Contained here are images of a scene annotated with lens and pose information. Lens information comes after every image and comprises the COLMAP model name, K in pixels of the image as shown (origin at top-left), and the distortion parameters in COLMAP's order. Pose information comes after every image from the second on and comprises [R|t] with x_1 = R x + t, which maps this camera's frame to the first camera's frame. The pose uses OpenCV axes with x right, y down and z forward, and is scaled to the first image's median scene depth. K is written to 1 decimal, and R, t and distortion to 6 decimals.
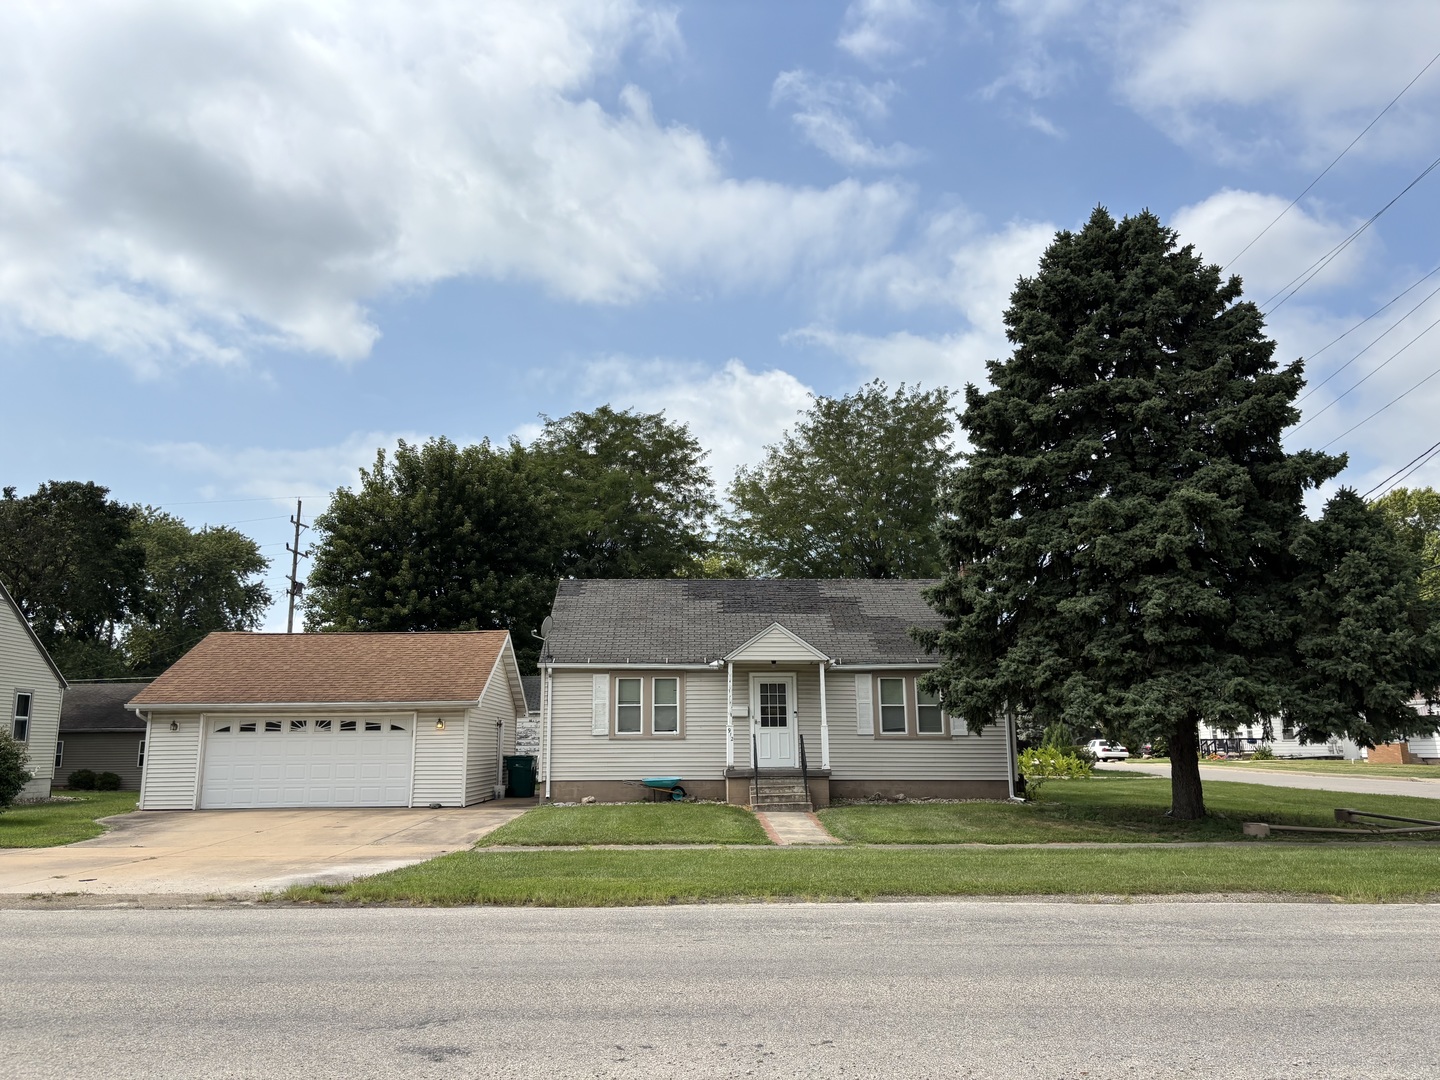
lens RADIAL K [[1088.7, 0, 697.1], [0, 1088.7, 522.8], [0, 0, 1]] dist [0.042637, -0.060333]
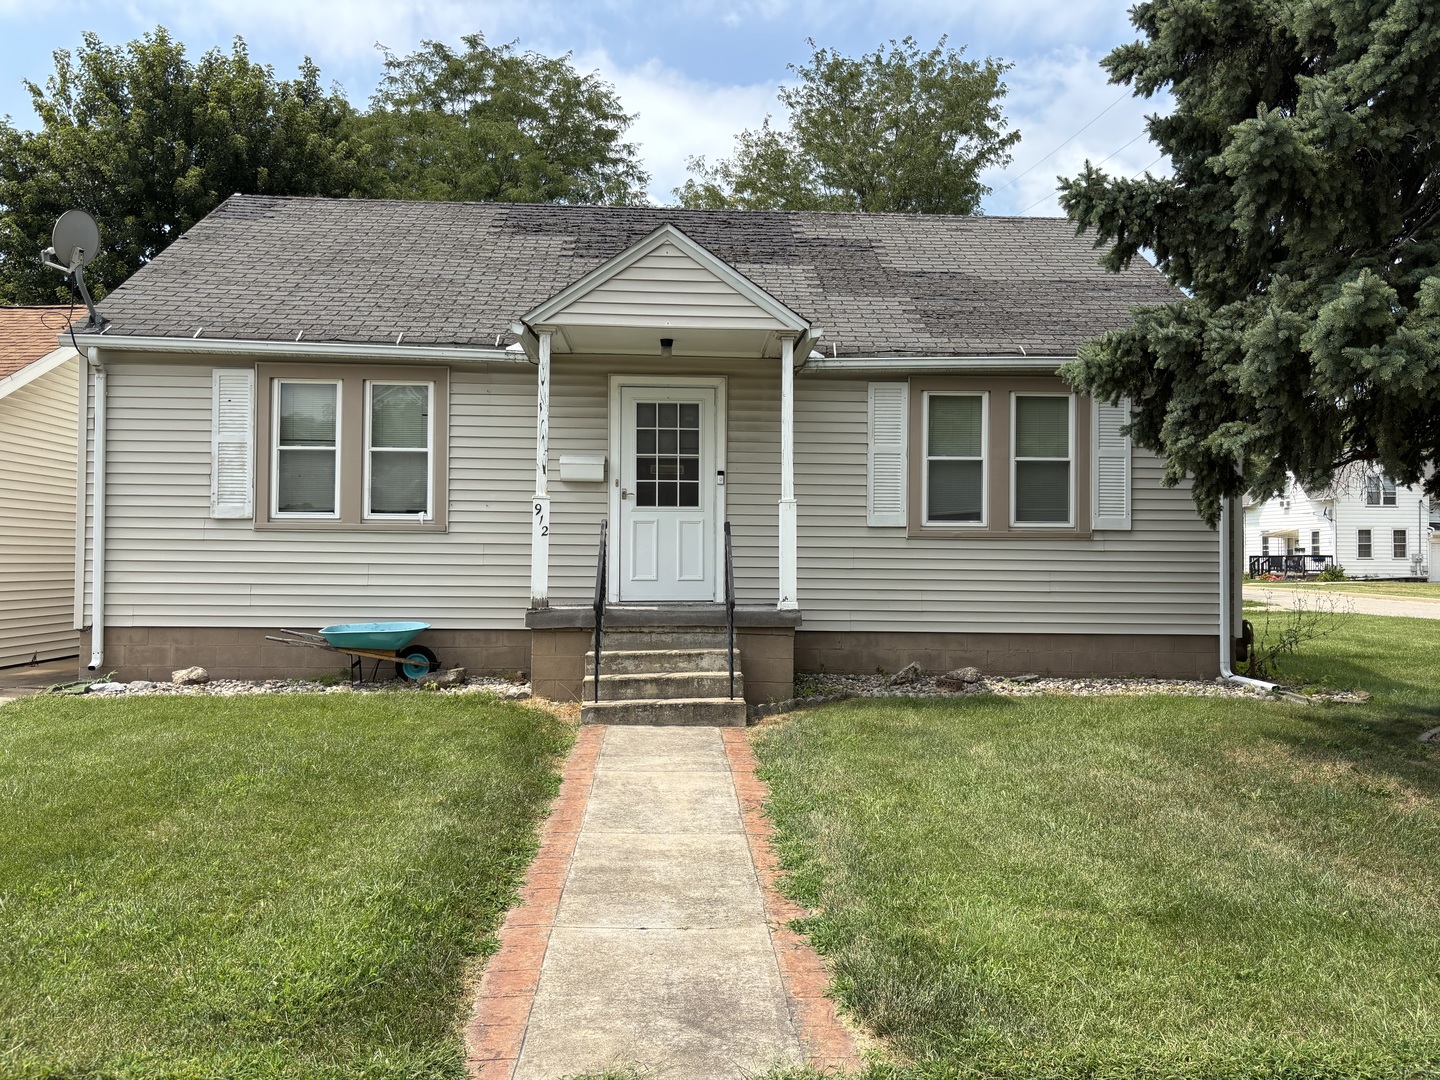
lens RADIAL K [[1088.7, 0, 706.0], [0, 1088.7, 543.5], [0, 0, 1]] dist [0.042637, -0.060333]
pose [[0.999513, 0.013540, 0.028102, 0.072152], [-0.018550, 0.982282, 0.186490, 0.121432], [-0.025079, -0.186921, 0.982055, 0.579994]]
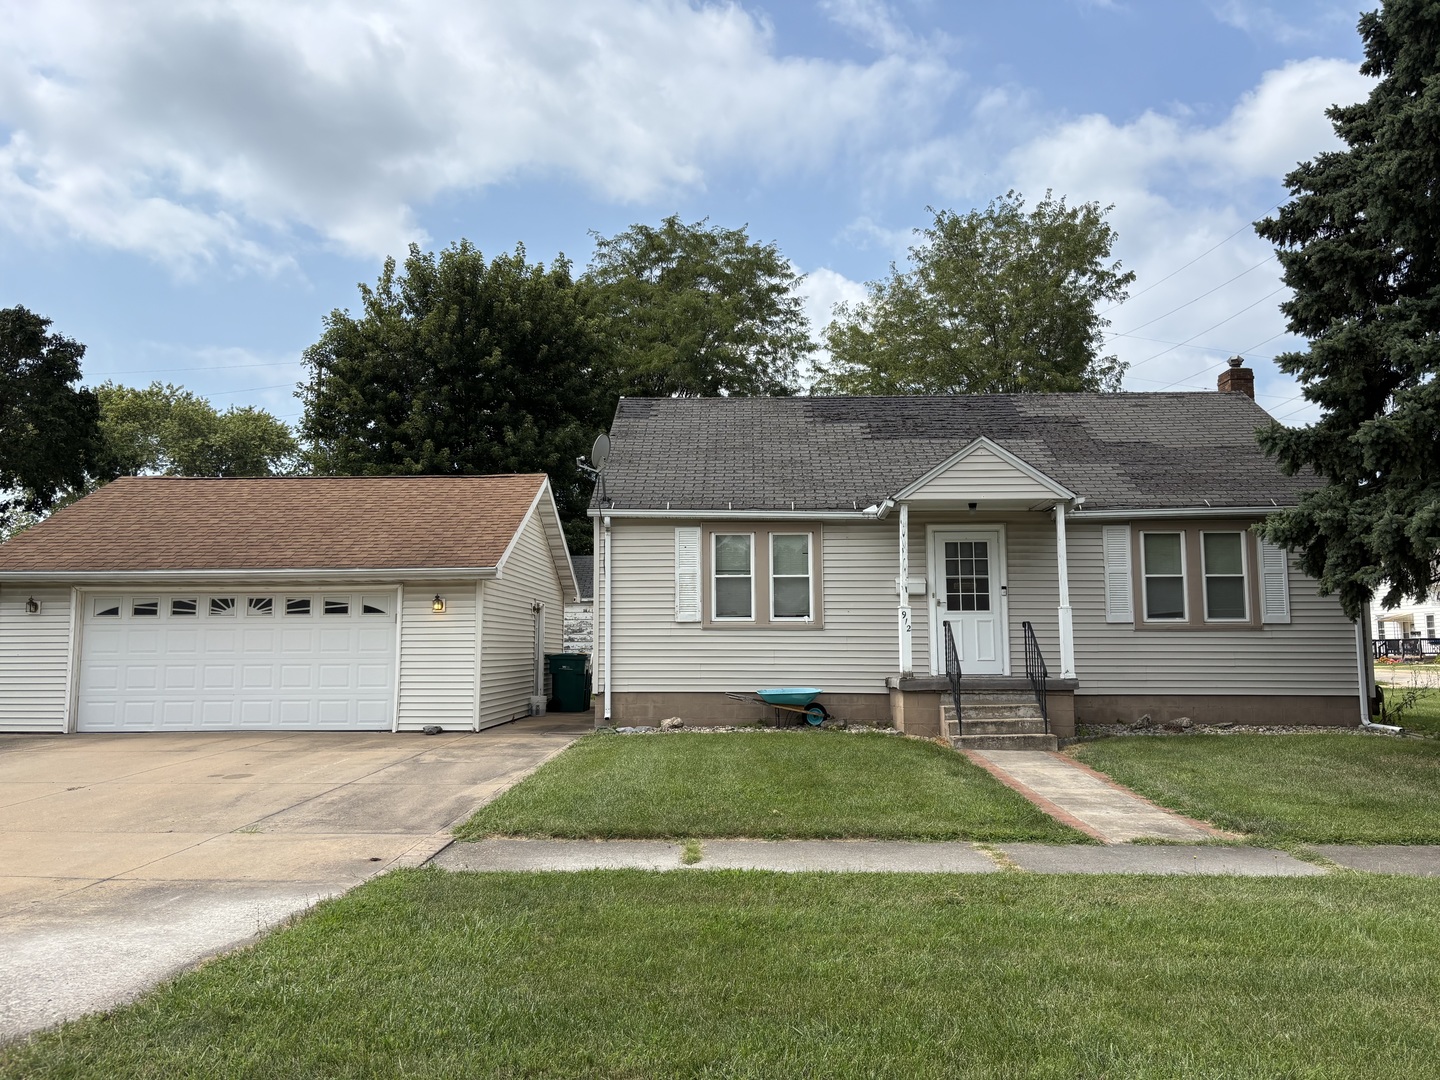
lens RADIAL K [[1088.7, 0, 689.3], [0, 1088.7, 535.9], [0, 0, 1]] dist [0.042637, -0.060333]
pose [[0.998239, -0.002117, -0.059278, -0.049623], [0.008022, 0.995000, 0.099557, 0.080261], [0.058771, -0.099857, 0.993265, 0.370361]]
